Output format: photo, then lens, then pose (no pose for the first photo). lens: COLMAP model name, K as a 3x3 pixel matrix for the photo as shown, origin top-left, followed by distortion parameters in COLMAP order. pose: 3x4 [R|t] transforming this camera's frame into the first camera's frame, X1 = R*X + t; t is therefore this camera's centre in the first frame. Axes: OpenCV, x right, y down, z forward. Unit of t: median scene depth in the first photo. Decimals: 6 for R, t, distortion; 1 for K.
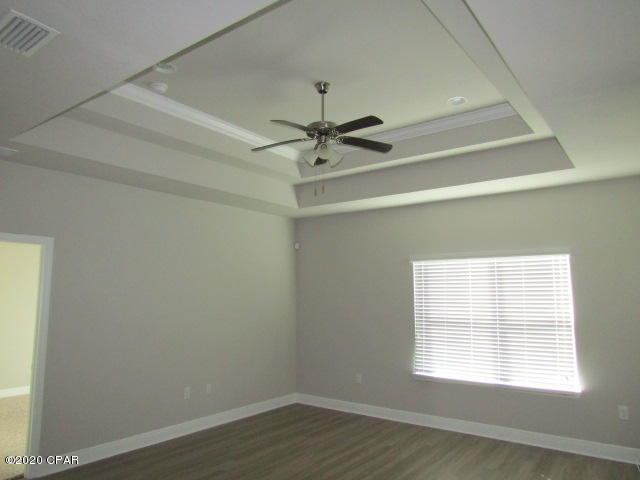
lens RADIAL K [[454.9, 0, 319.8], [0, 454.9, 240.8], [0, 0, 1]] dist [-0.006924, -0.003205]
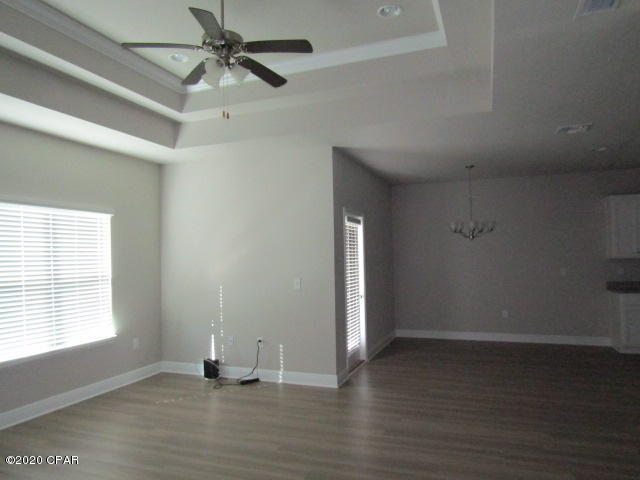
lens RADIAL K [[454.9, 0, 321.0], [0, 454.9, 241.0], [0, 0, 1]] dist [-0.006924, -0.003205]
pose [[-0.274117, 0.028894, 0.961262, -0.626275], [-0.110089, 0.992035, -0.061212, 0.102469], [-0.955375, -0.122603, -0.268753, 0.789083]]
